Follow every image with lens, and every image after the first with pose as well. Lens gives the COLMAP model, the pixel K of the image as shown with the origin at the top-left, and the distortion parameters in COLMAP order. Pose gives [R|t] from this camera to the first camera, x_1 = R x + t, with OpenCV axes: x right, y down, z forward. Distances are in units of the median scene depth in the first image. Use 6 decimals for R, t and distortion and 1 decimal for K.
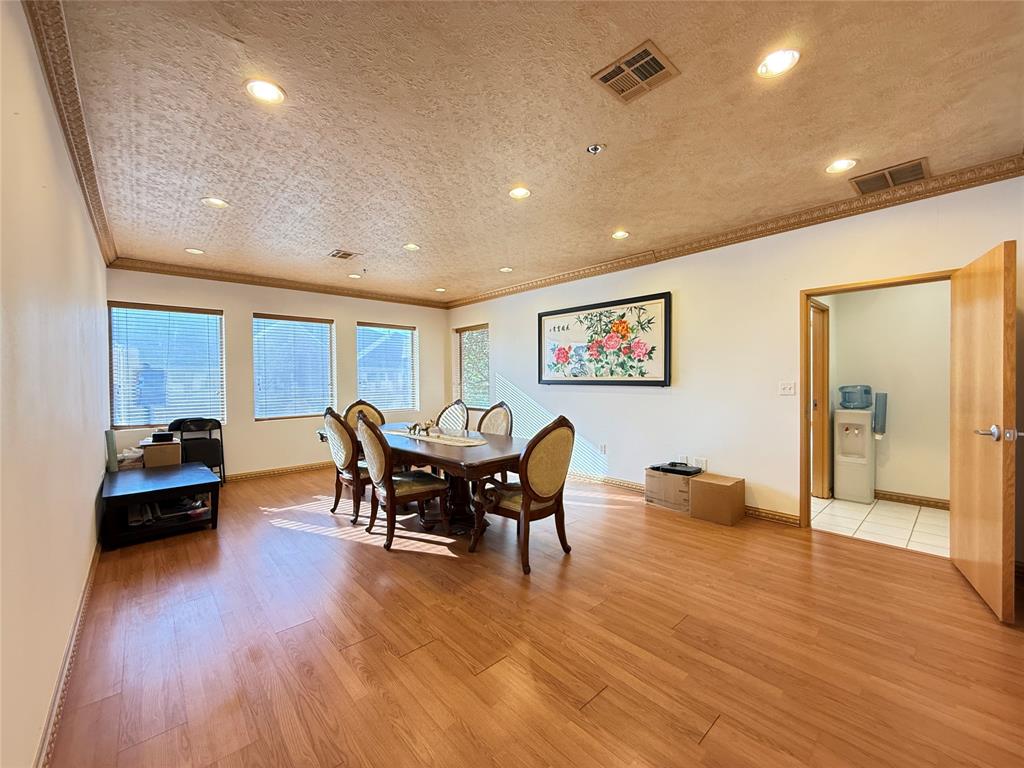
lens RADIAL K [[406.5, 0, 513.0], [0, 406.5, 385.0], [0, 0, 1]] dist [0.001273, 0.000685]
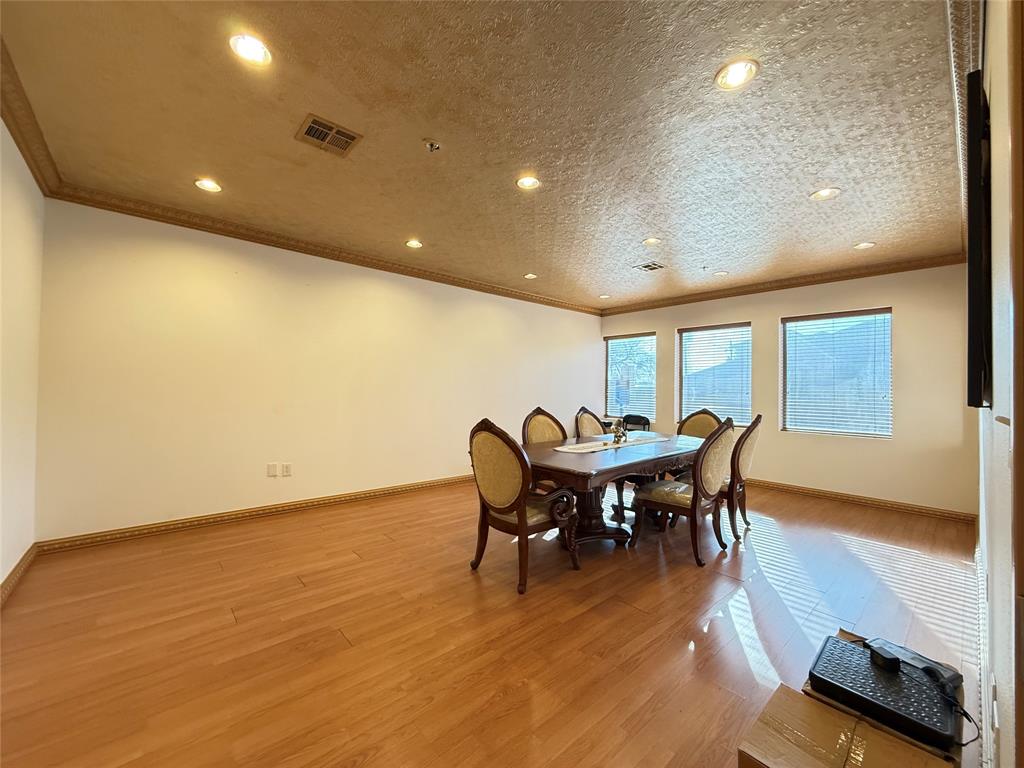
lens RADIAL K [[406.5, 0, 513.1], [0, 406.5, 385.1], [0, 0, 1]] dist [0.001273, 0.000685]
pose [[-0.006193, -0.006563, -0.999959, 1.029215], [-0.013380, 0.999889, -0.006480, 0.001469], [0.999891, 0.013339, -0.006280, 1.055091]]
